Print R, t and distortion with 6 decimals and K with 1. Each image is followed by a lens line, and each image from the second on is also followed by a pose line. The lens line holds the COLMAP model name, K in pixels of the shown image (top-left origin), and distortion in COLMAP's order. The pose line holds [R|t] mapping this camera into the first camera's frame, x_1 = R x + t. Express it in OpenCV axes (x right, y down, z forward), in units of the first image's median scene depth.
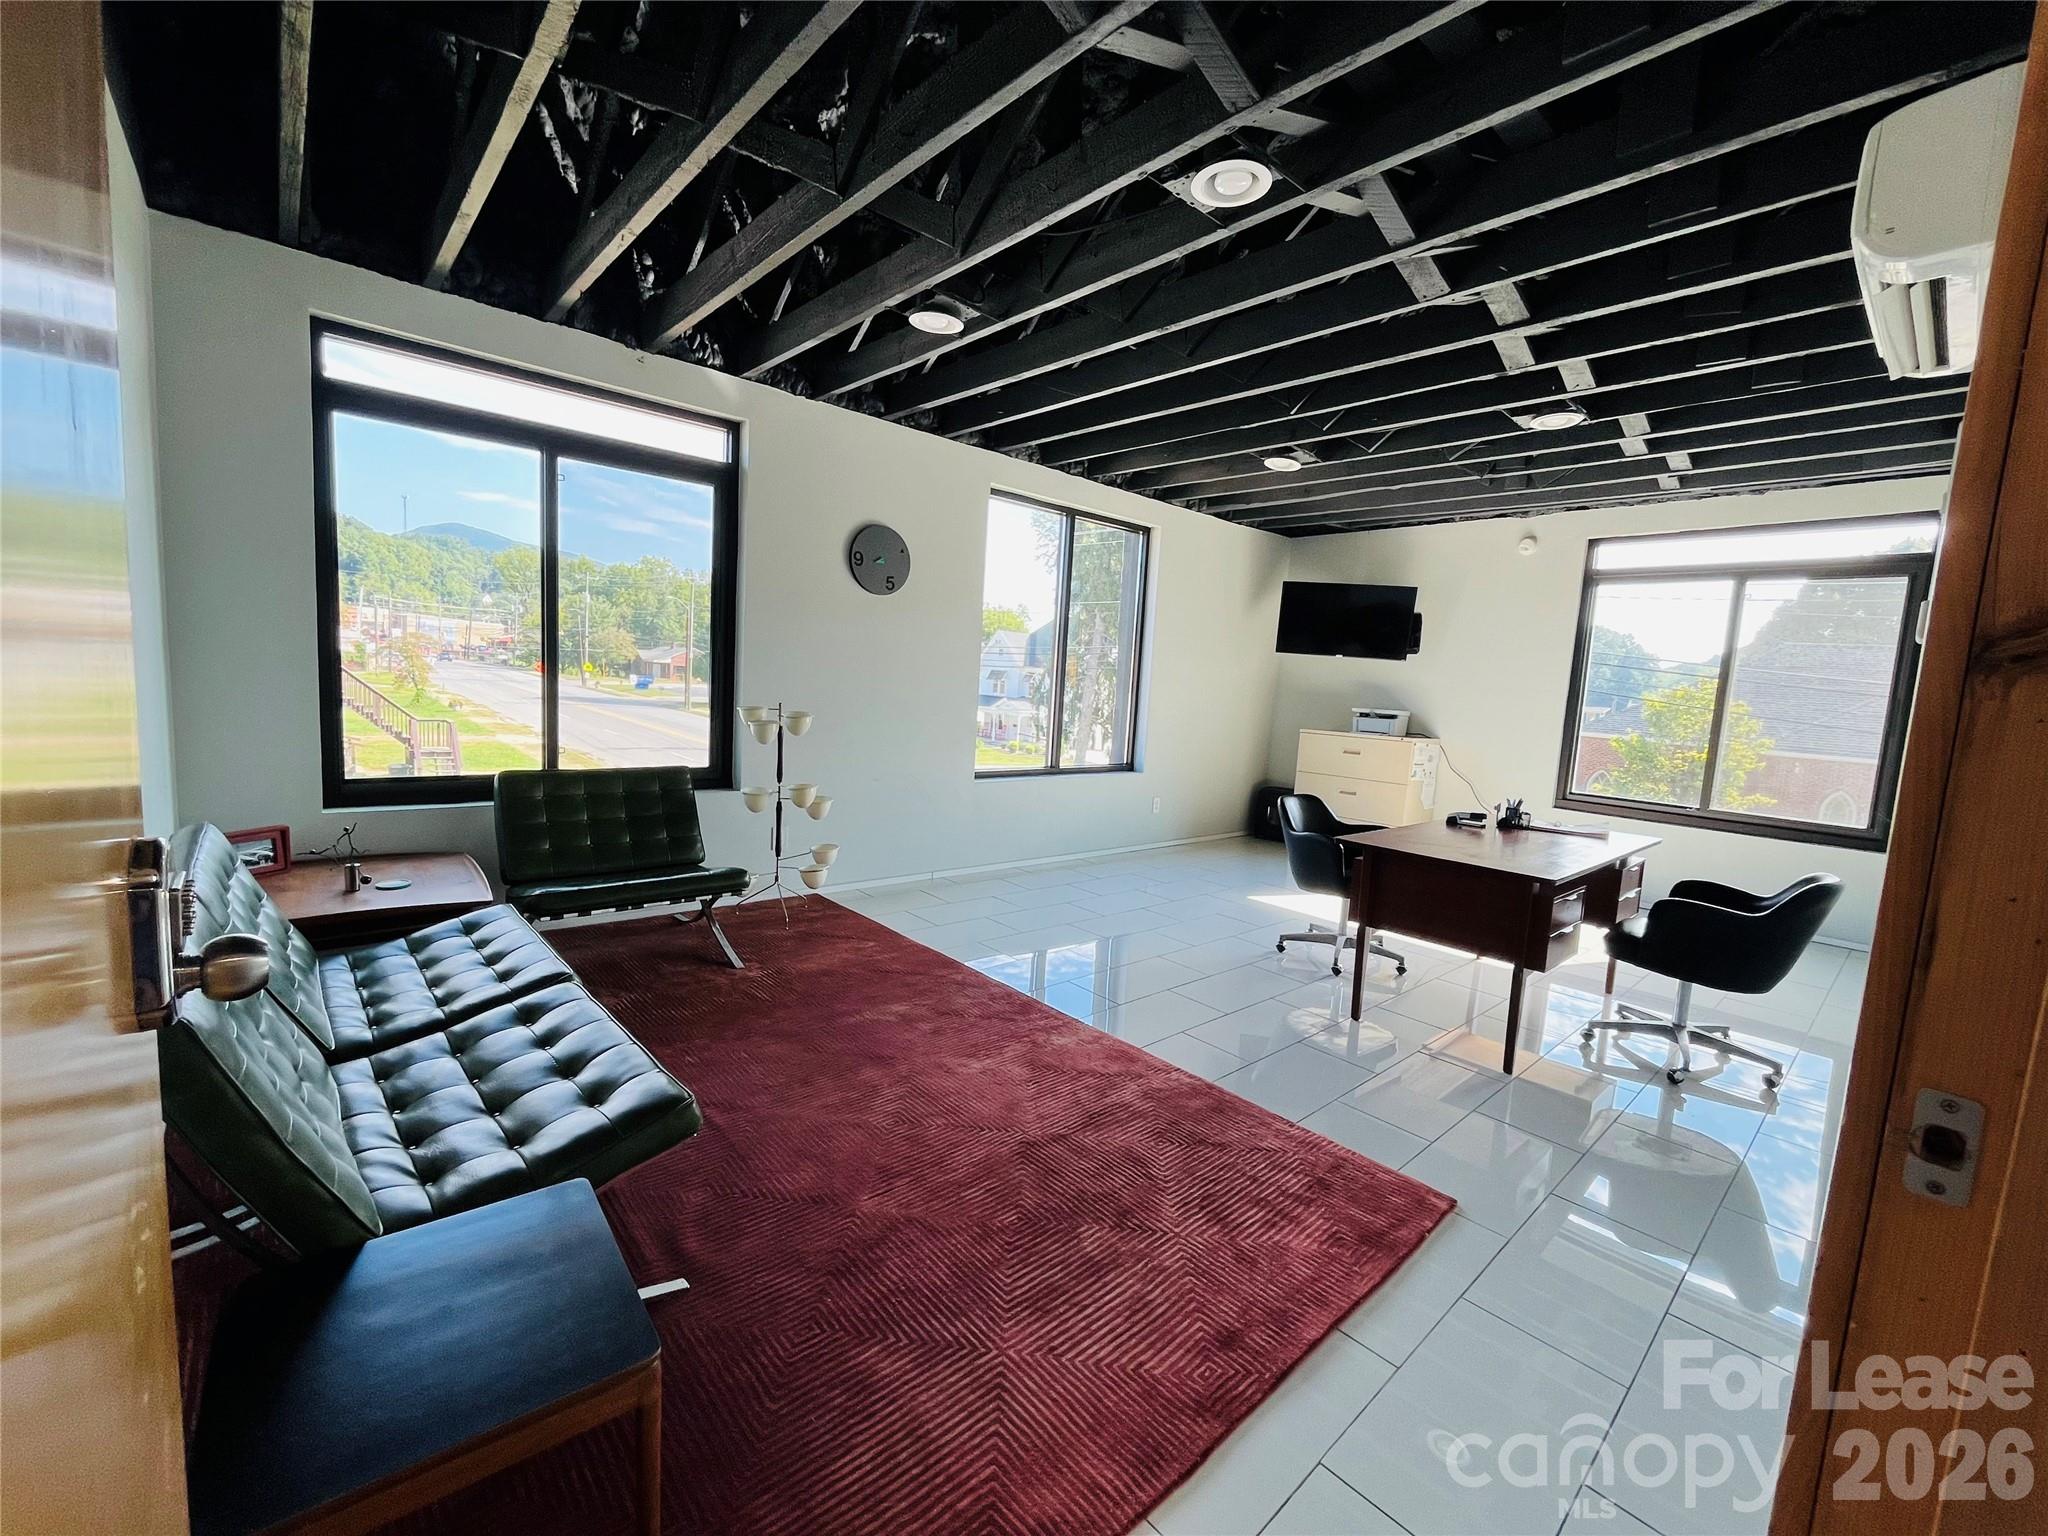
lens RADIAL K [[831.1, 0, 1016.8], [0, 831.1, 764.8], [0, 0, 1]] dist [-0.002347, -0.000056]
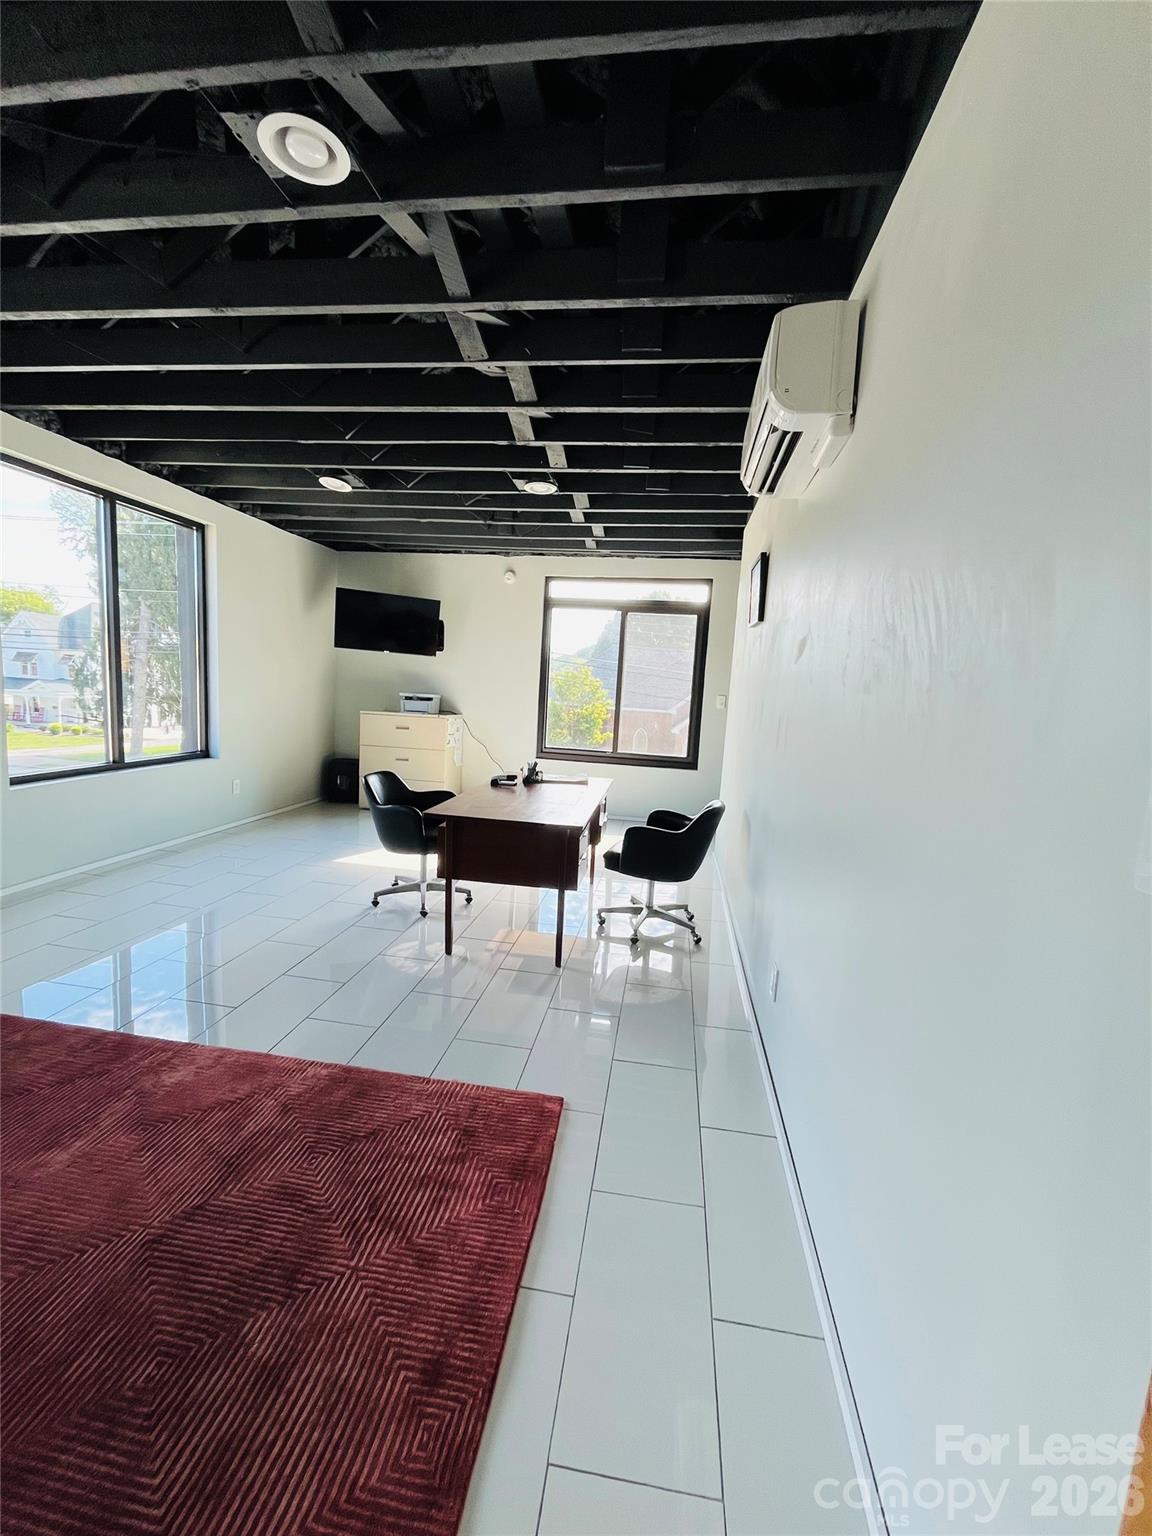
lens RADIAL K [[622.5, 0, 577.0], [0, 622.5, 764.5], [0, 0, 1]] dist [-0.002673, 0.000256]
pose [[0.767627, -0.095031, 0.633812, -0.007485], [0.057079, 0.995153, 0.080079, -0.040278], [-0.638350, -0.025294, 0.769331, 0.175117]]
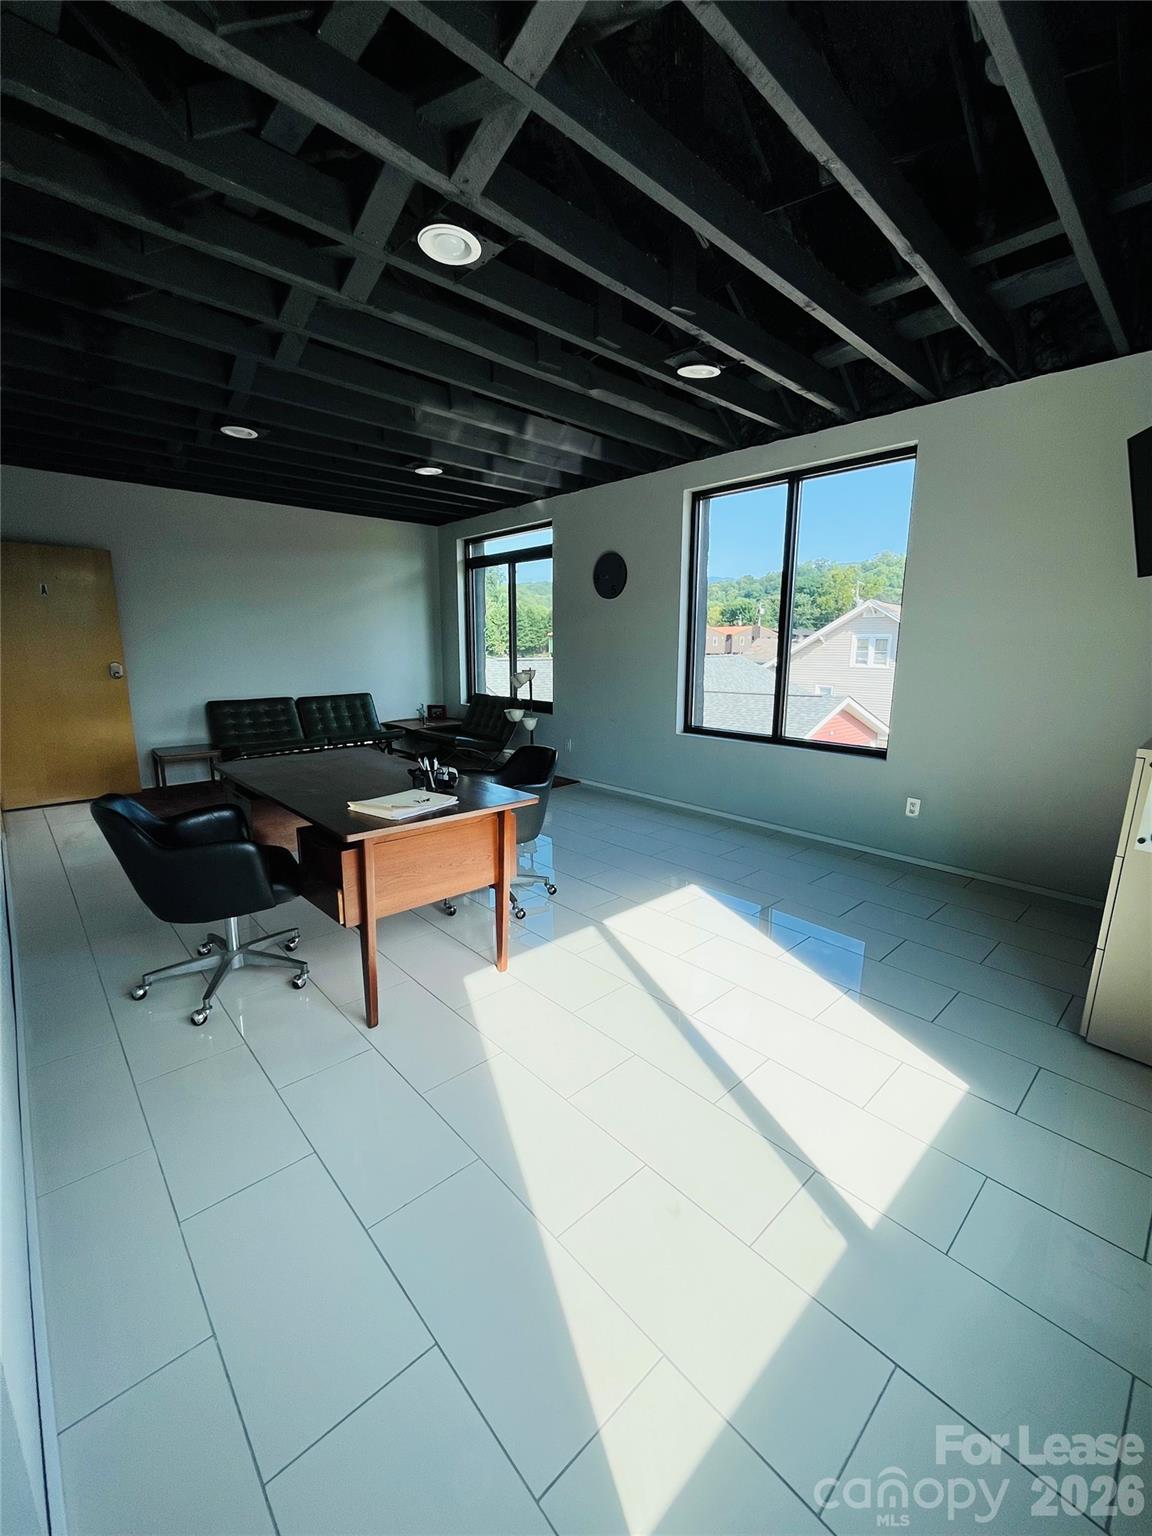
lens RADIAL K [[623.3, 0, 576.0], [0, 623.3, 768.0], [0, 0, 1]] dist [-0.002347, -0.000056]
pose [[0.021018, 0.135776, -0.990517, 1.480538], [-0.111299, 0.984895, 0.132644, -0.059735], [0.993565, 0.107456, 0.035812, 1.344020]]
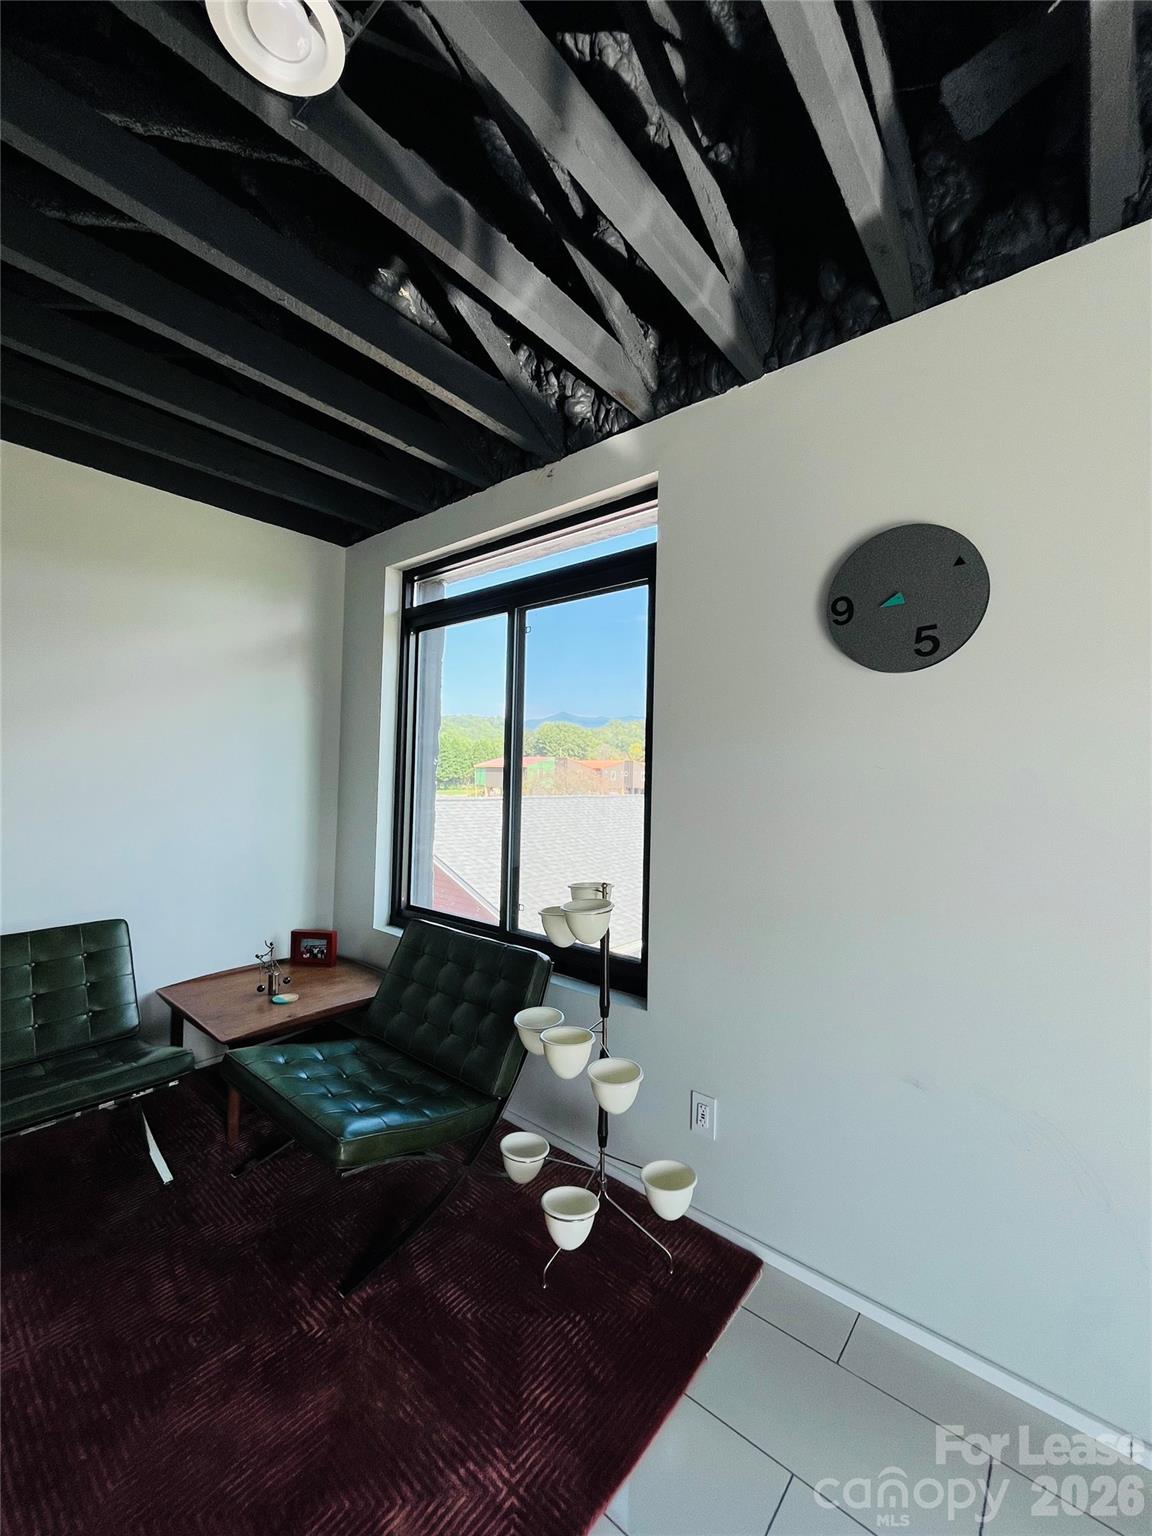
lens RADIAL K [[617.8, 0, 576.0], [0, 617.8, 768.0], [0, 0, 1]] dist [-0.000059, 0.000096]
pose [[0.148809, -0.071214, -0.986298, 0.205079], [-0.122667, 0.988370, -0.089871, -0.142499], [0.981228, 0.134360, 0.138342, 1.126363]]
